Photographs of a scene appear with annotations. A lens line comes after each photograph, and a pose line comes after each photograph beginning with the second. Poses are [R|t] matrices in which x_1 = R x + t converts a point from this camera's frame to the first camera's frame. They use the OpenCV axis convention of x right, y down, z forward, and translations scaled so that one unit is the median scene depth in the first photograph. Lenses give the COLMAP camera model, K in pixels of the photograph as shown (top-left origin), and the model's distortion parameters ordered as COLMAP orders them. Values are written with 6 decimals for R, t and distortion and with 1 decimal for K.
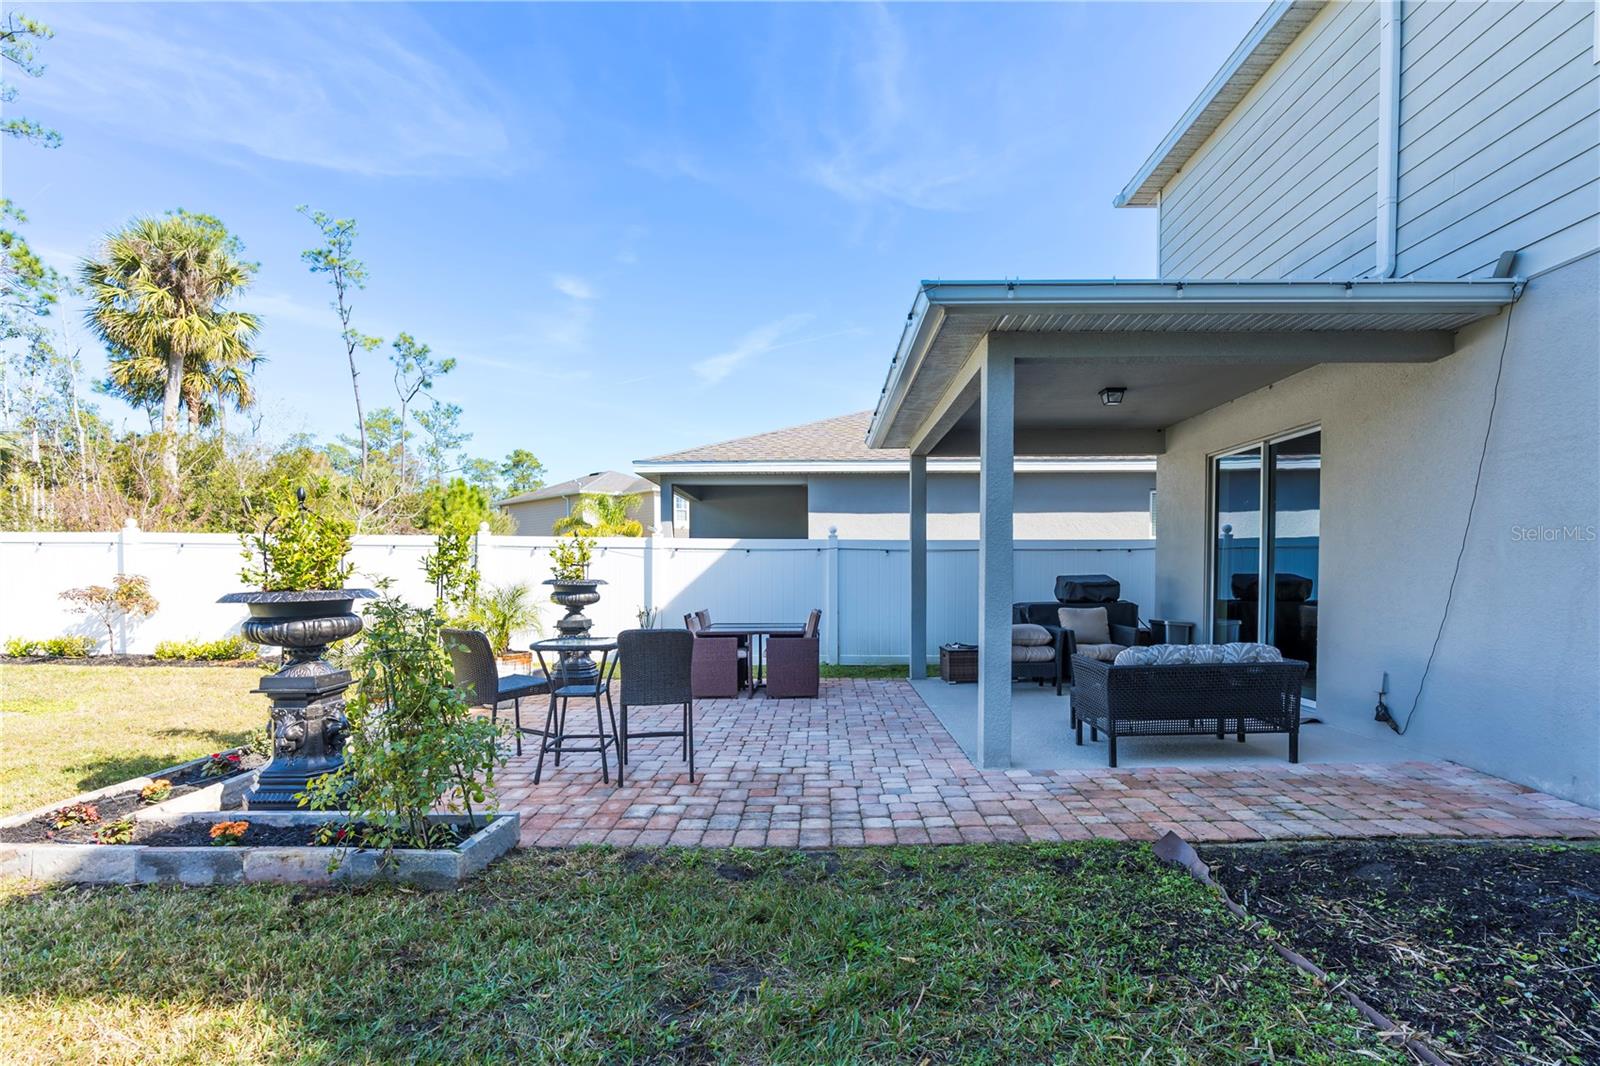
lens RADIAL K [[751.0, 0, 822.2], [0, 751.0, 574.8], [0, 0, 1]] dist [-0.001618, 0.000122]
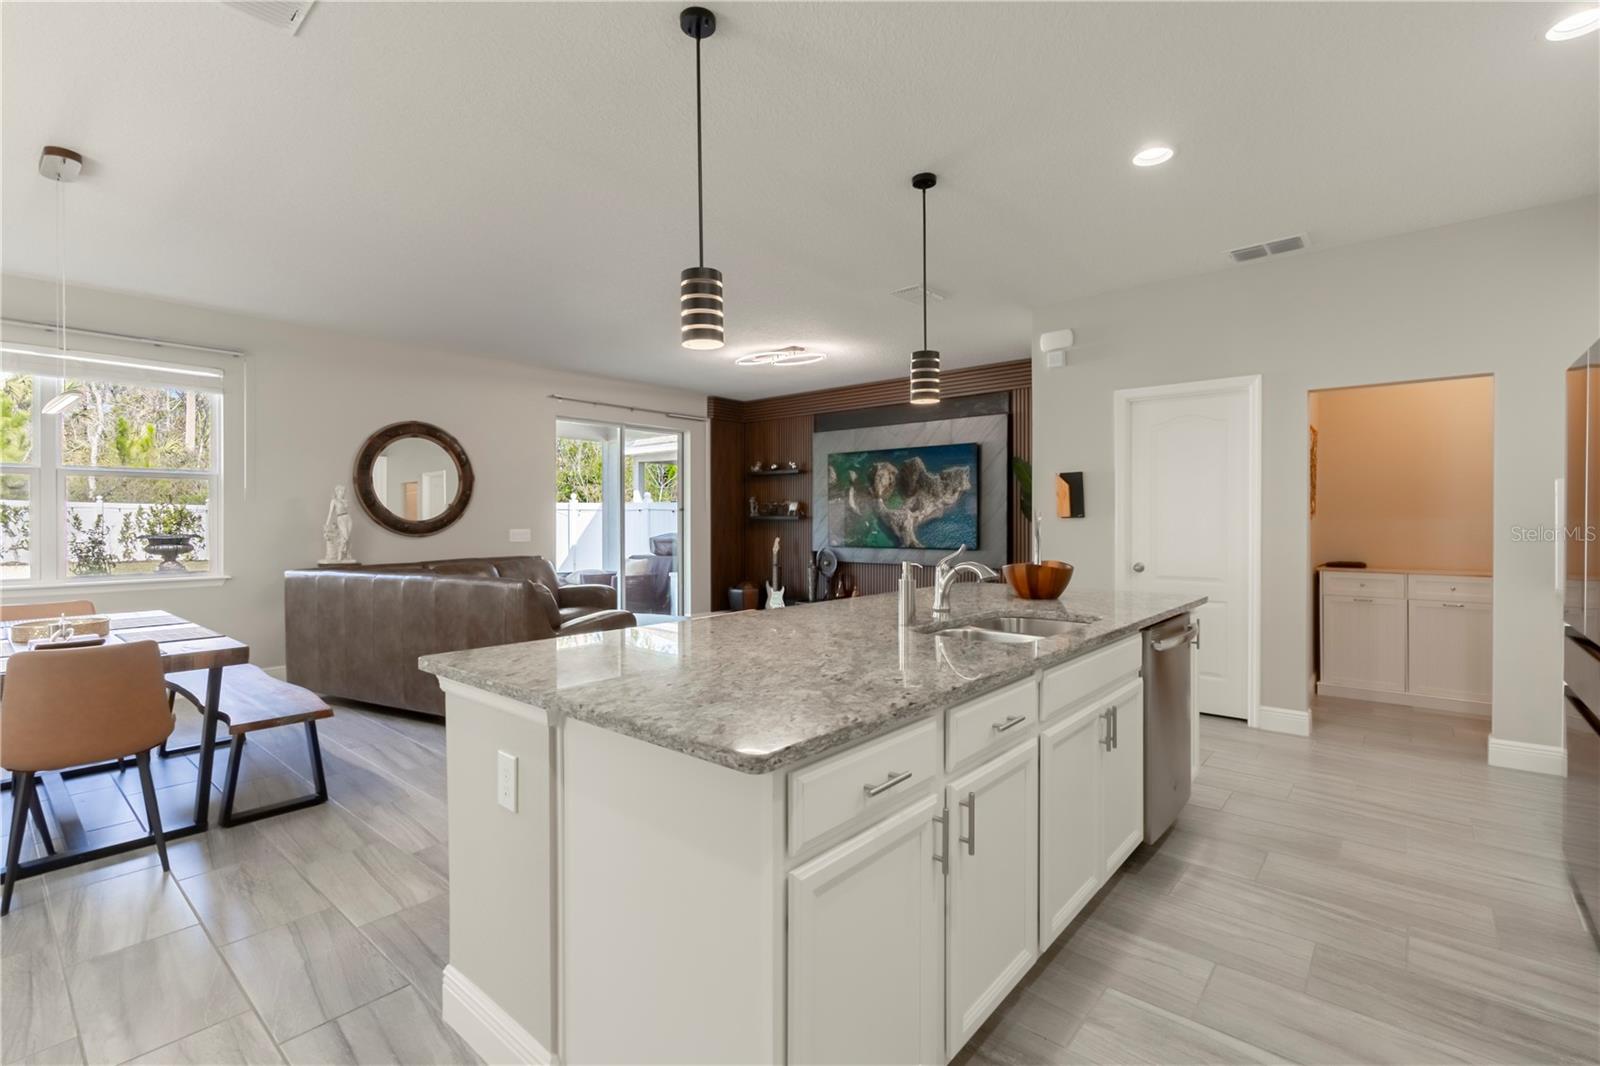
lens RADIAL K [[727.7, 0, 796.0], [0, 727.7, 524.0], [0, 0, 1]] dist [-0.000339, 0.000655]
pose [[0.755210, 0.007399, -0.655441, 1.328386], [-0.005674, 0.999973, 0.004751, -0.020383], [0.655458, 0.000131, 0.755232, 0.240349]]
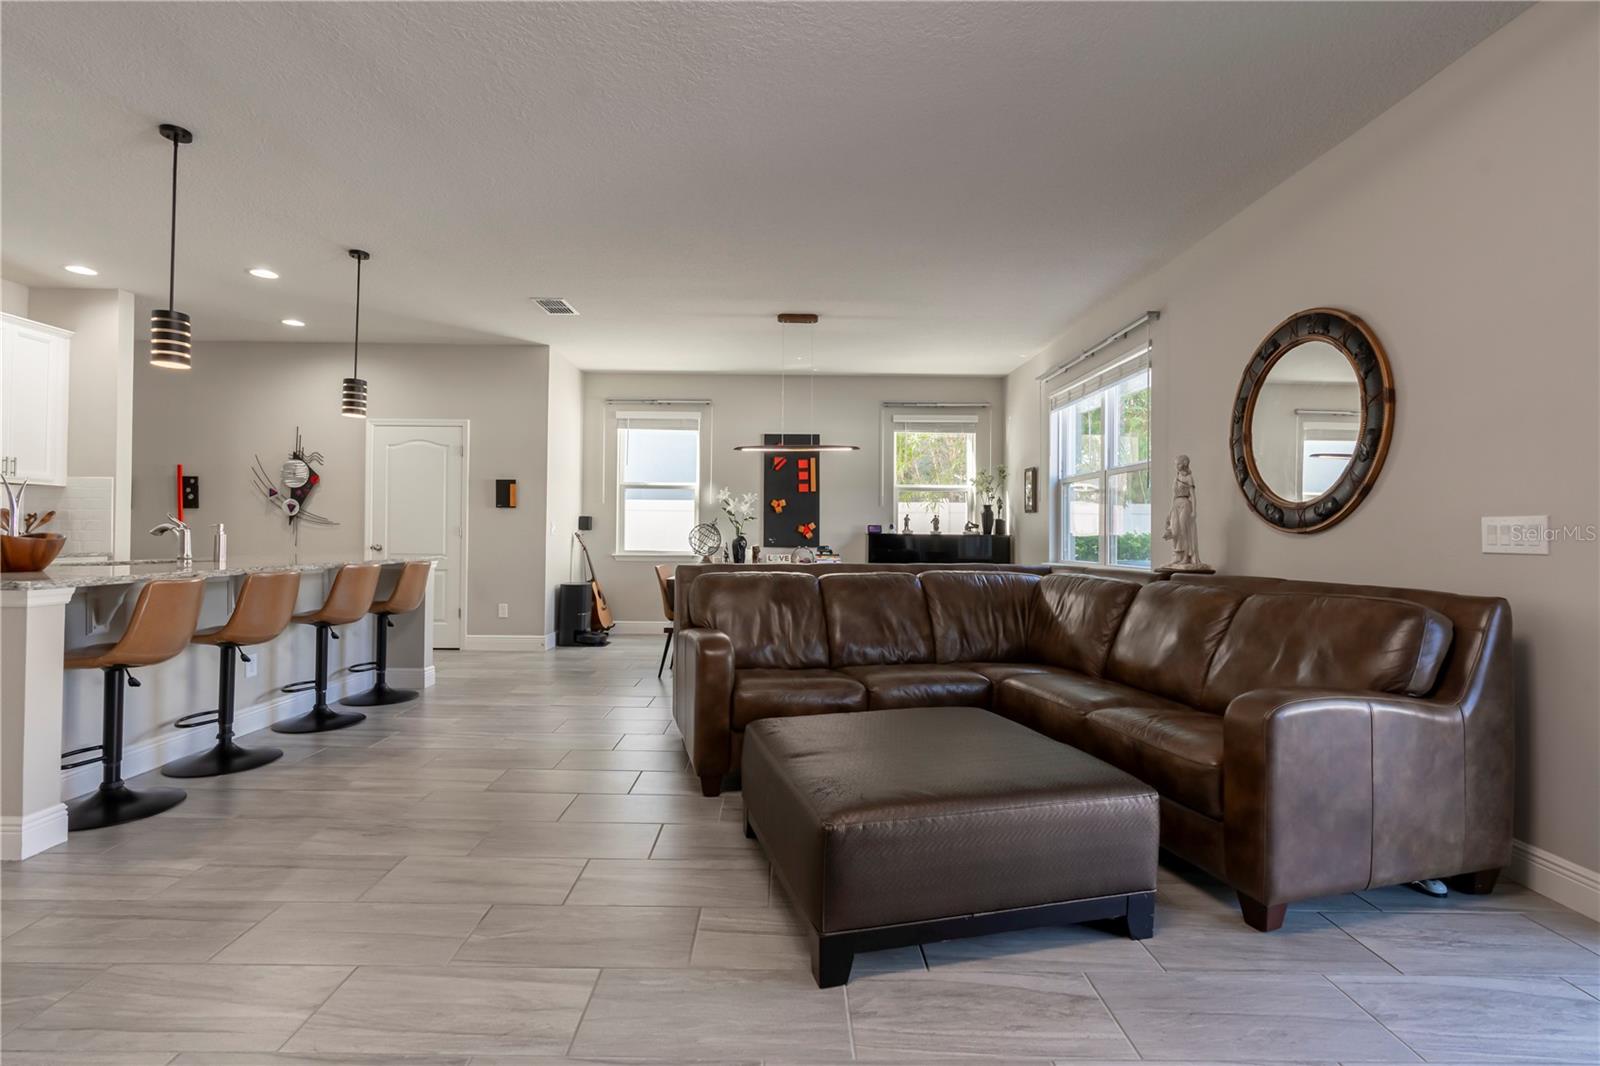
lens RADIAL K [[722.8, 0, 793.0], [0, 722.8, 524.1], [0, 0, 1]] dist [-0.004766, 0.000904]
pose [[-0.999957, -0.002717, -0.008838, 0.791999], [-0.002637, 0.999955, -0.009138, -0.000988], [0.008863, -0.009114, -0.999919, 0.975025]]
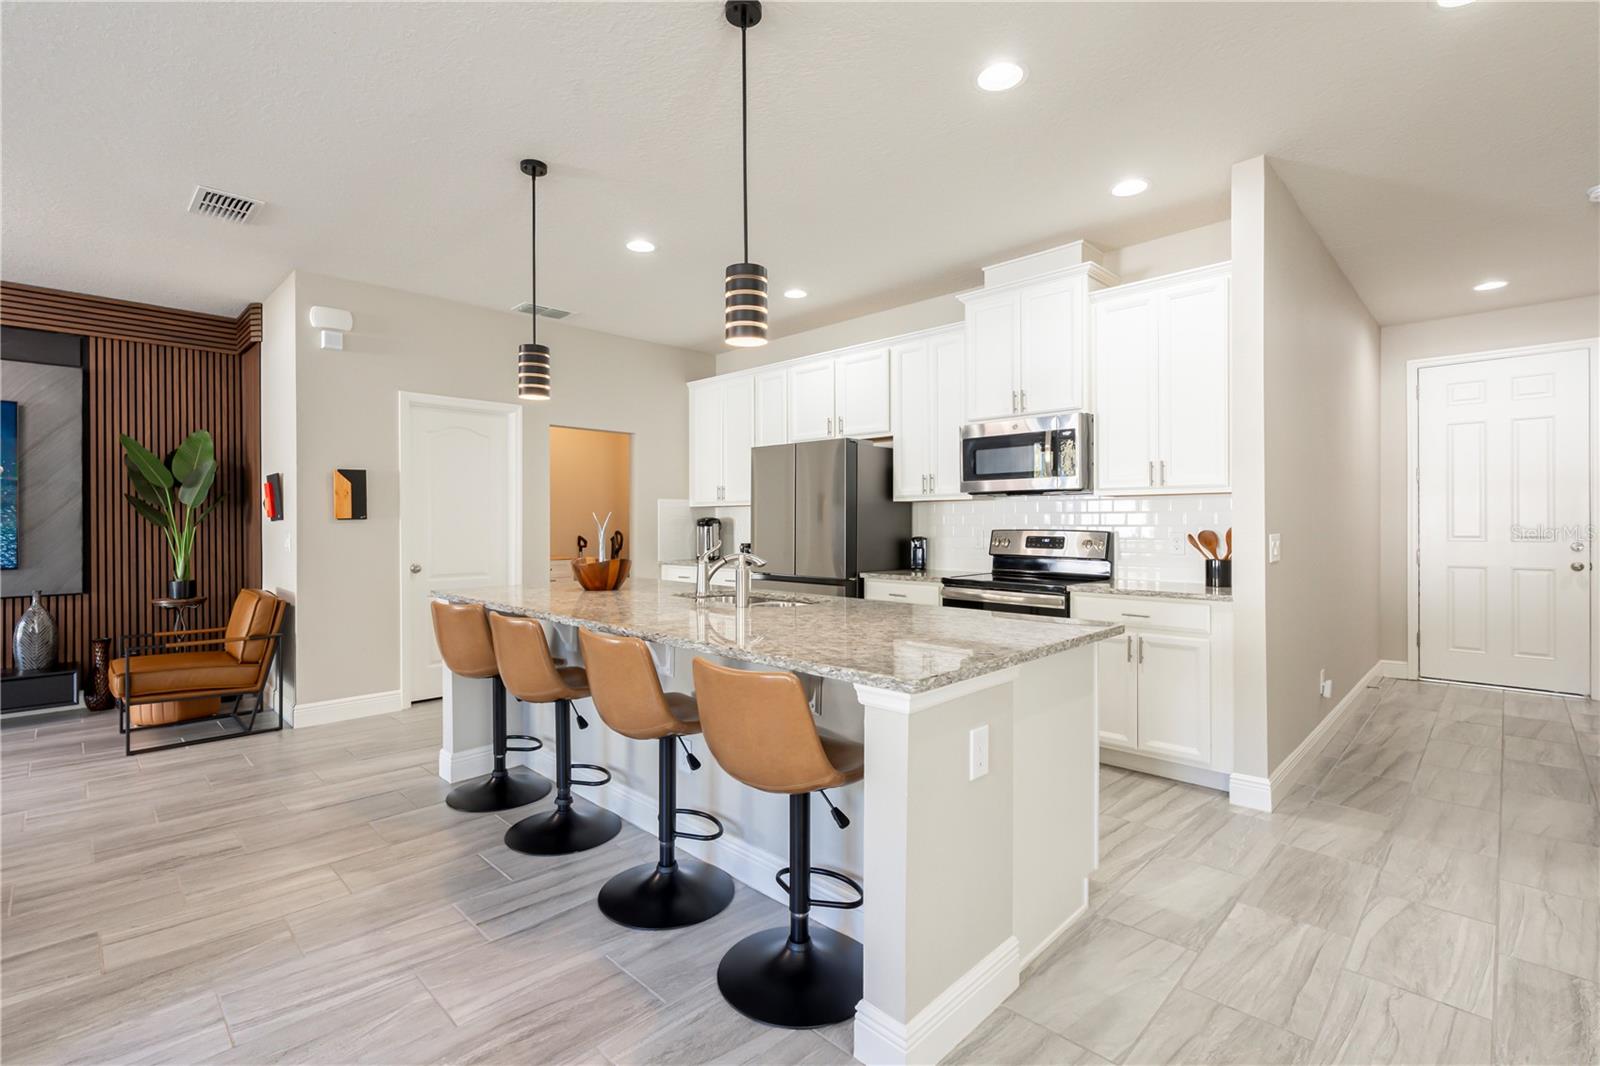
lens RADIAL K [[722.8, 0, 793.0], [0, 722.8, 524.1], [0, 0, 1]] dist [-0.004766, 0.000904]
pose [[0.705678, 0.002266, 0.708529, 0.940265], [0.000598, 0.999993, -0.003793, -0.018261], [-0.708532, 0.003100, 0.705672, 0.223477]]
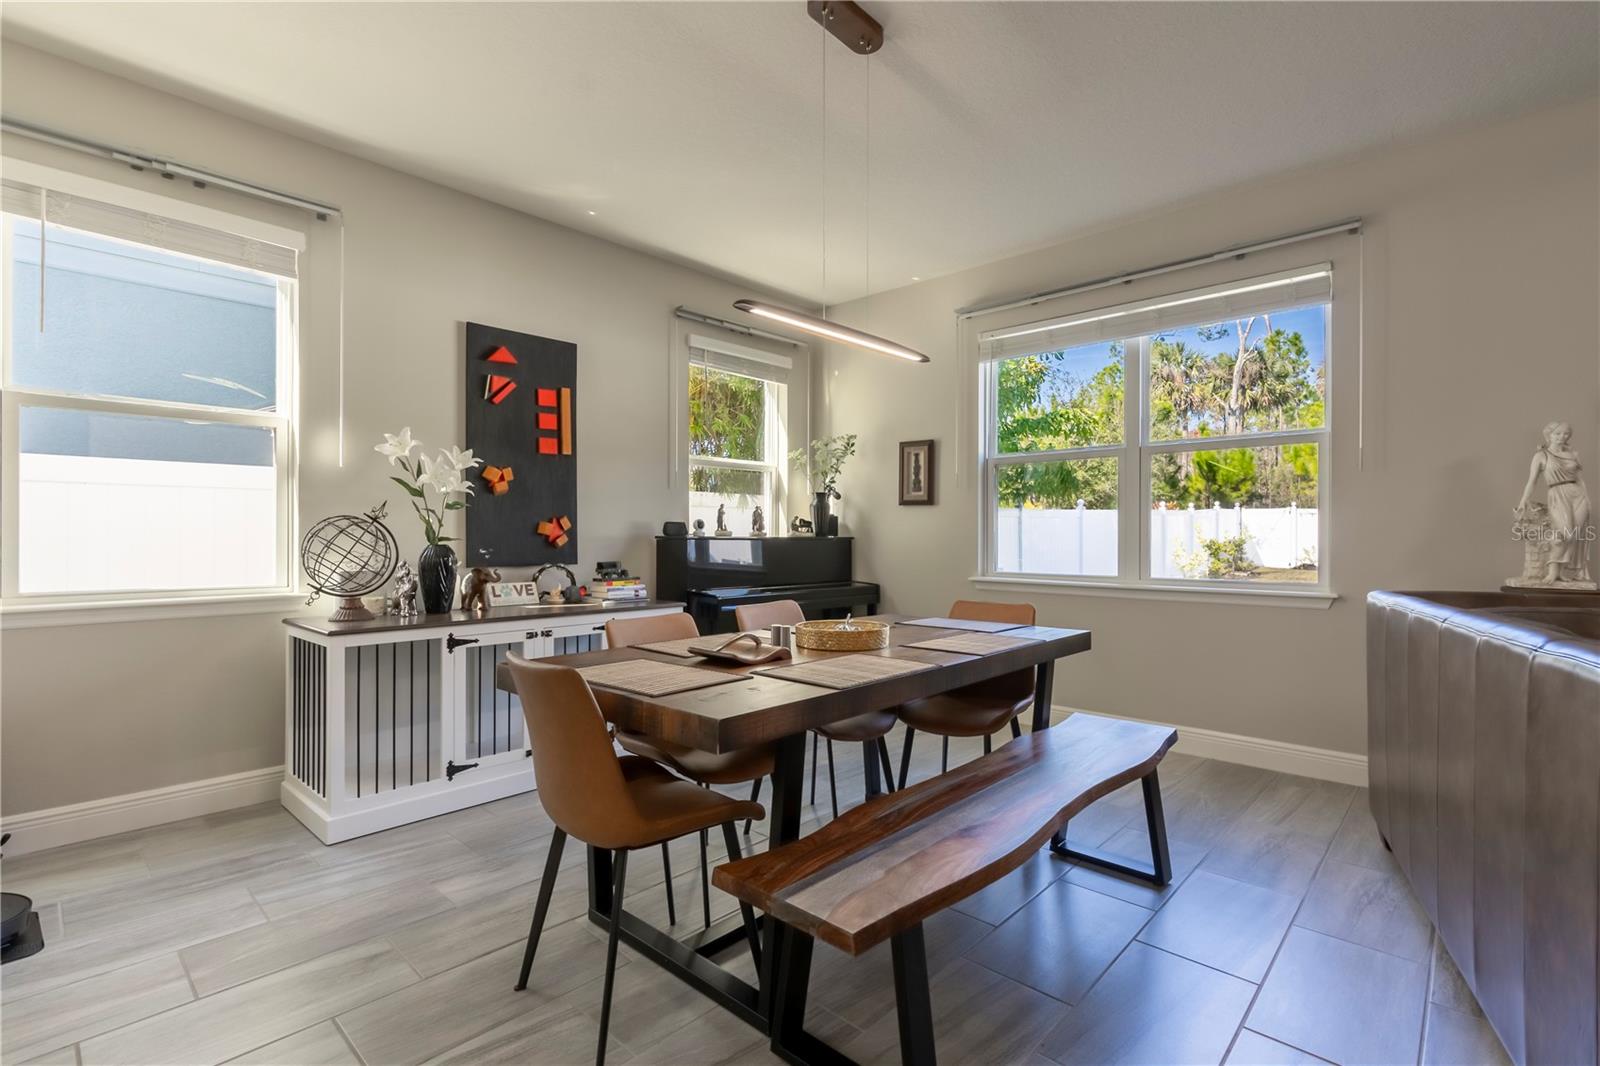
lens RADIAL K [[733.2, 0, 795.5], [0, 733.2, 535.0], [0, 0, 1]] dist [-0.000478, 0.000085]
pose [[-0.688117, 0.003274, -0.725592, 1.009390], [-0.000966, 0.999985, 0.005428, -0.001957], [0.725599, 0.004436, -0.688104, 0.465626]]
